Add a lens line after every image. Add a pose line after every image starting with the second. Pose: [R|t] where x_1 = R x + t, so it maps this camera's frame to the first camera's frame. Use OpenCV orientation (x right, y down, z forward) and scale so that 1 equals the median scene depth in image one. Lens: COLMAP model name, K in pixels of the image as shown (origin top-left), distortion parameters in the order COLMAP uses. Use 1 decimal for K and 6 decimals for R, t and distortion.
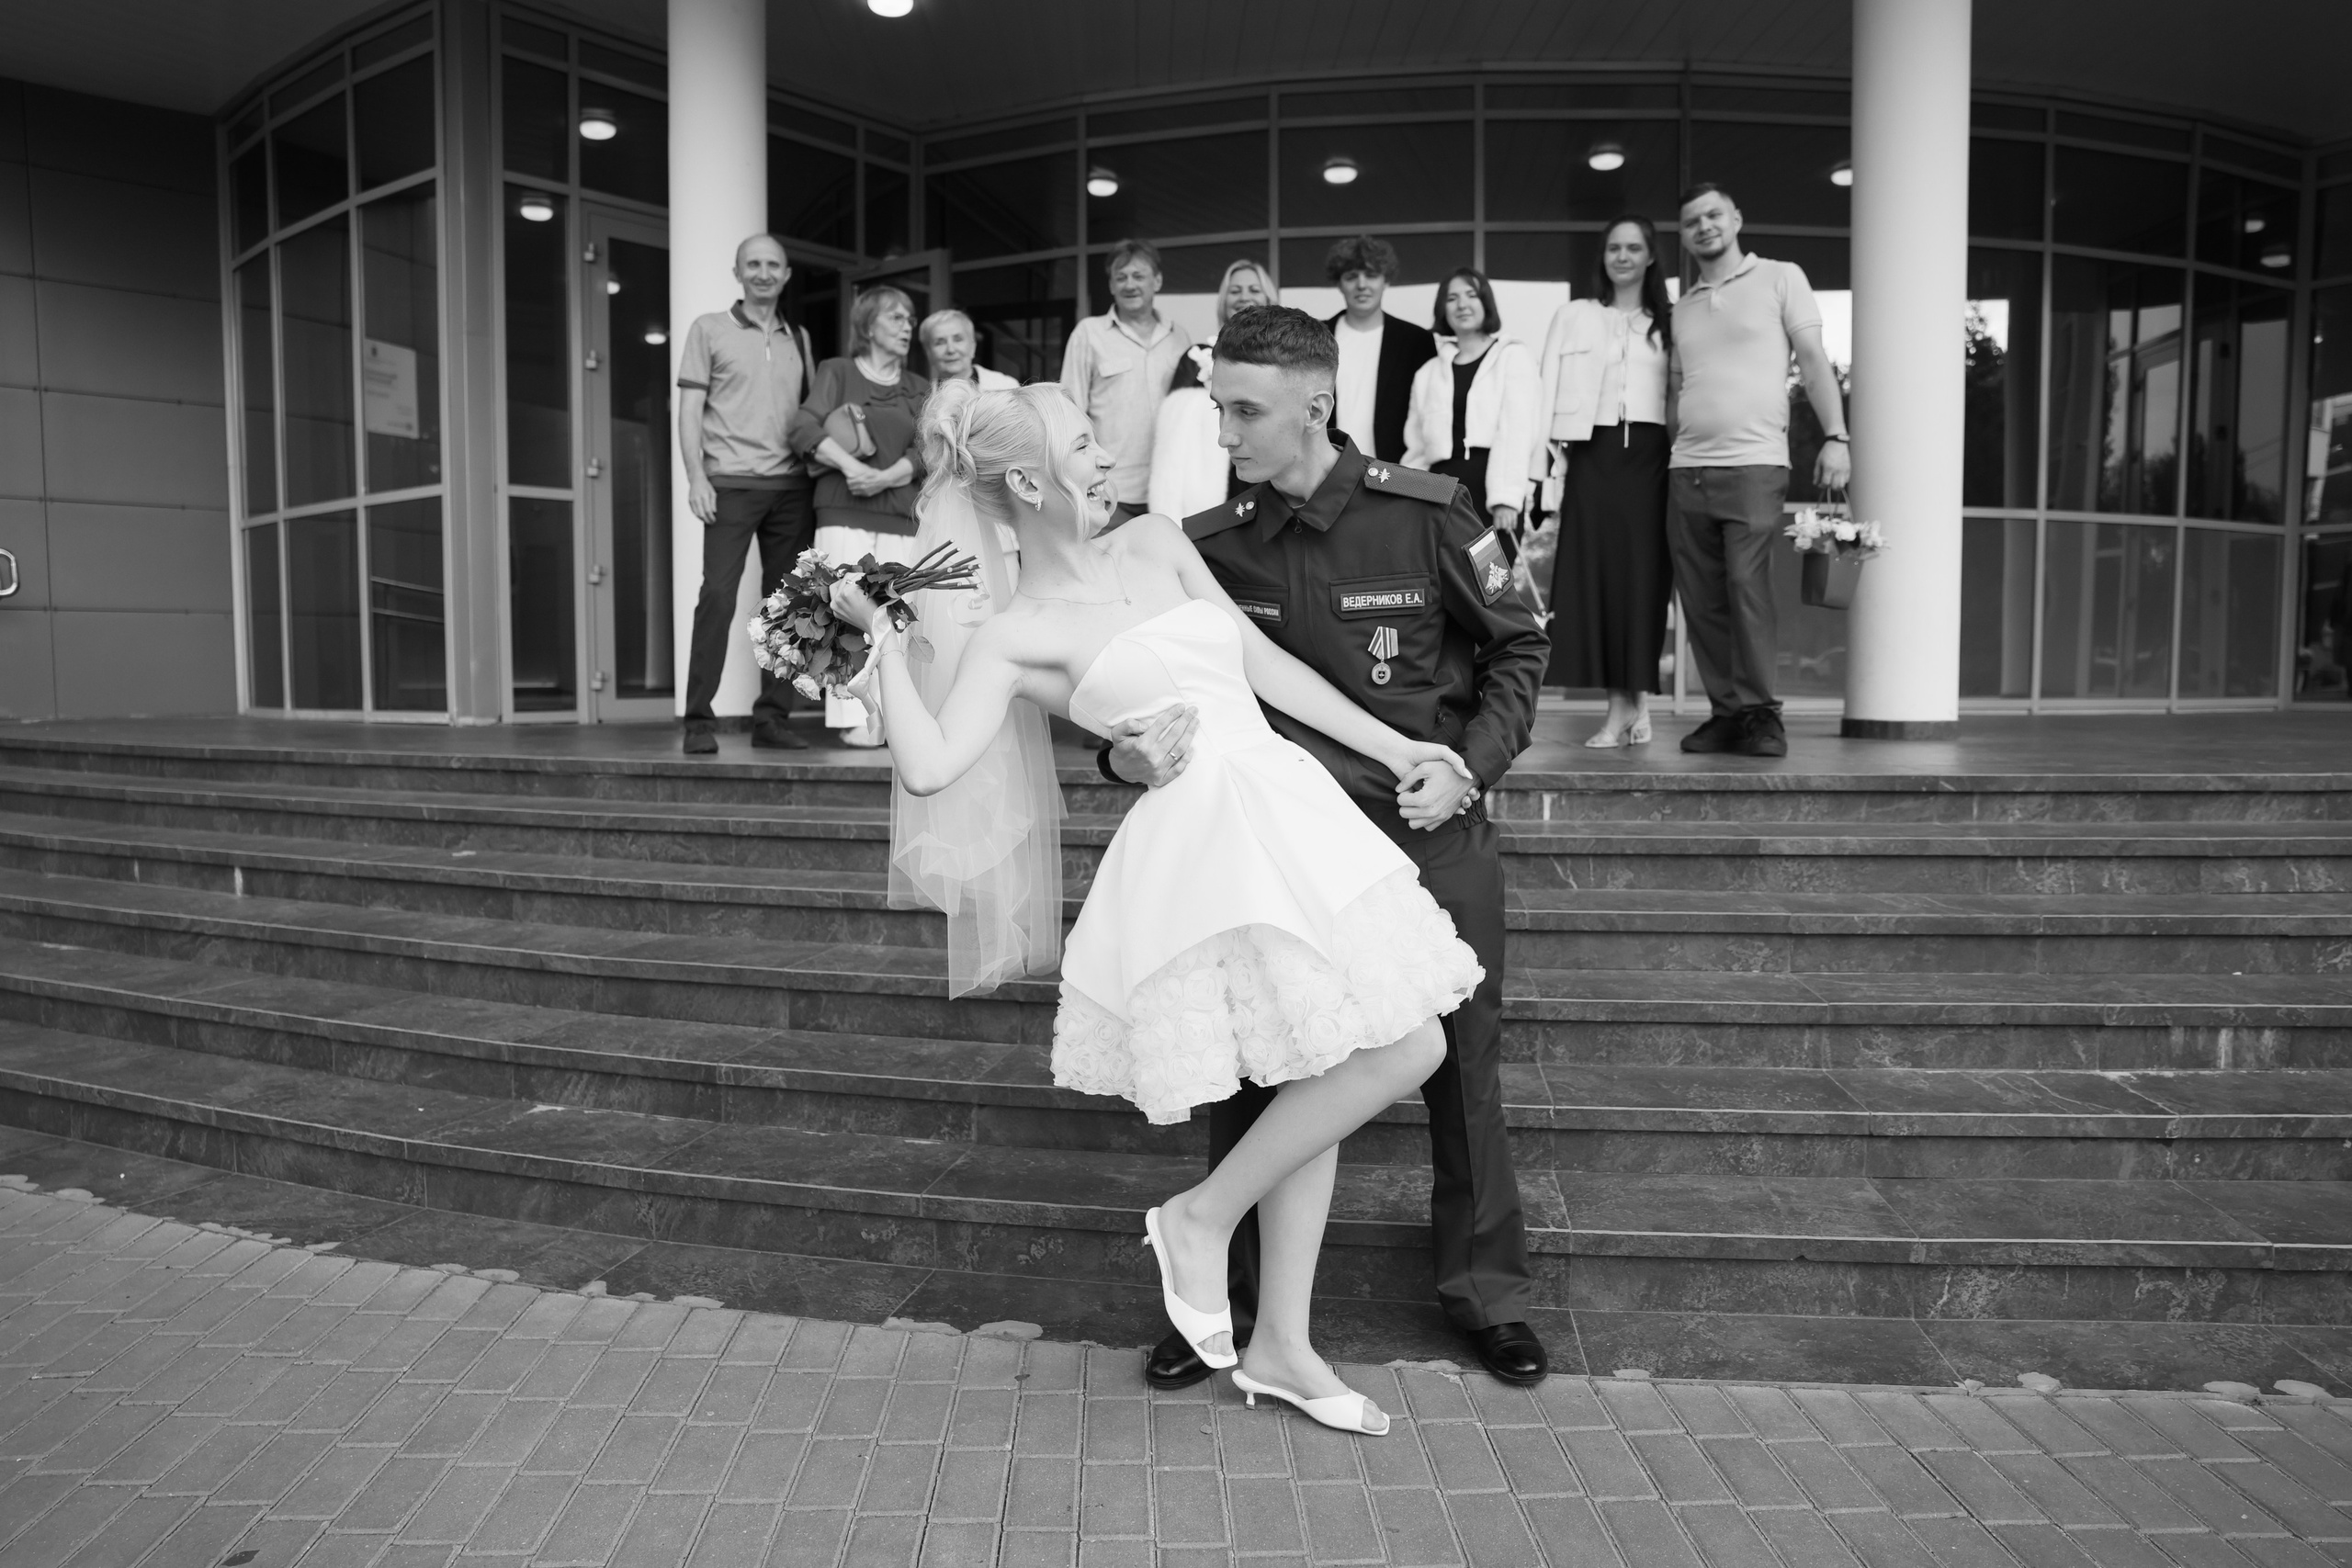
lens RADIAL K [[1851.3, 0, 1144.3], [0, 1851.3, 796.1], [0, 0, 1]] dist [-0.126750, 0.142355]
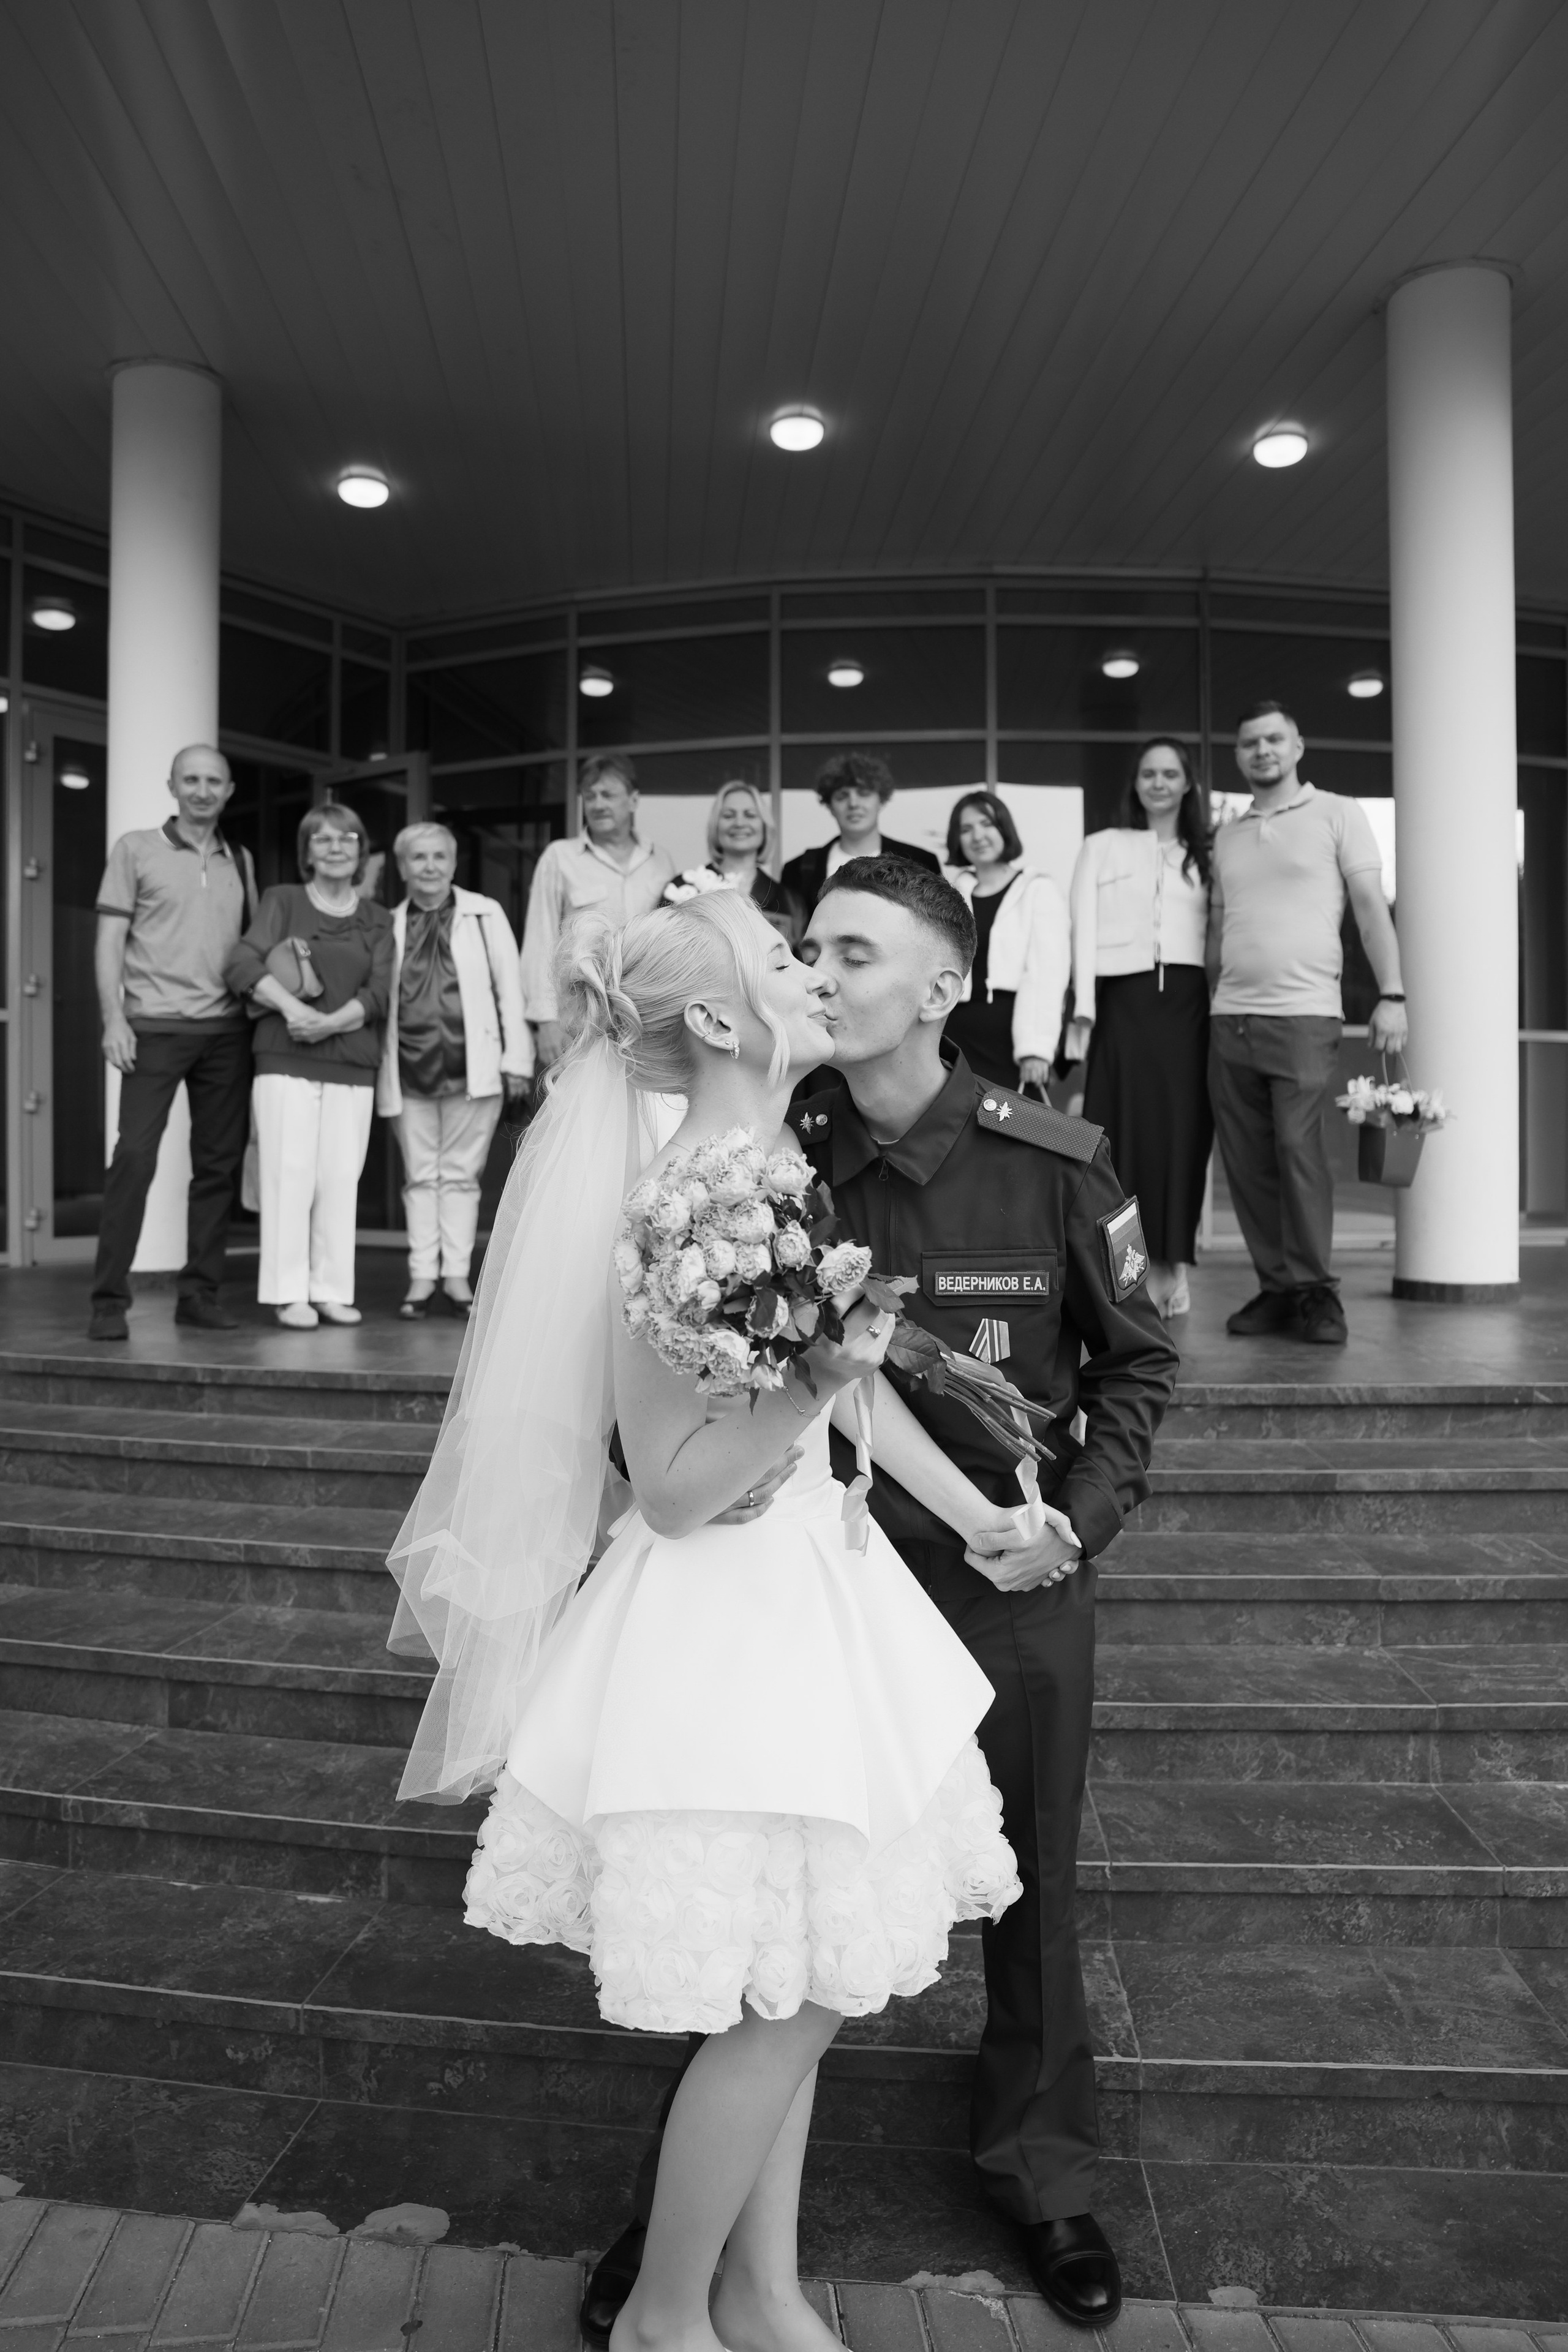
lens RADIAL K [[1821.6, 0, 775.4], [0, 1821.6, 1151.3], [0, 0, 1]] dist [-0.127540, 0.138628]
pose [[0.997894, 0.001033, 0.064862, 0.020649], [0.003213, 0.997859, -0.065319, -0.067246], [-0.064791, 0.065390, 0.995754, 0.163828]]
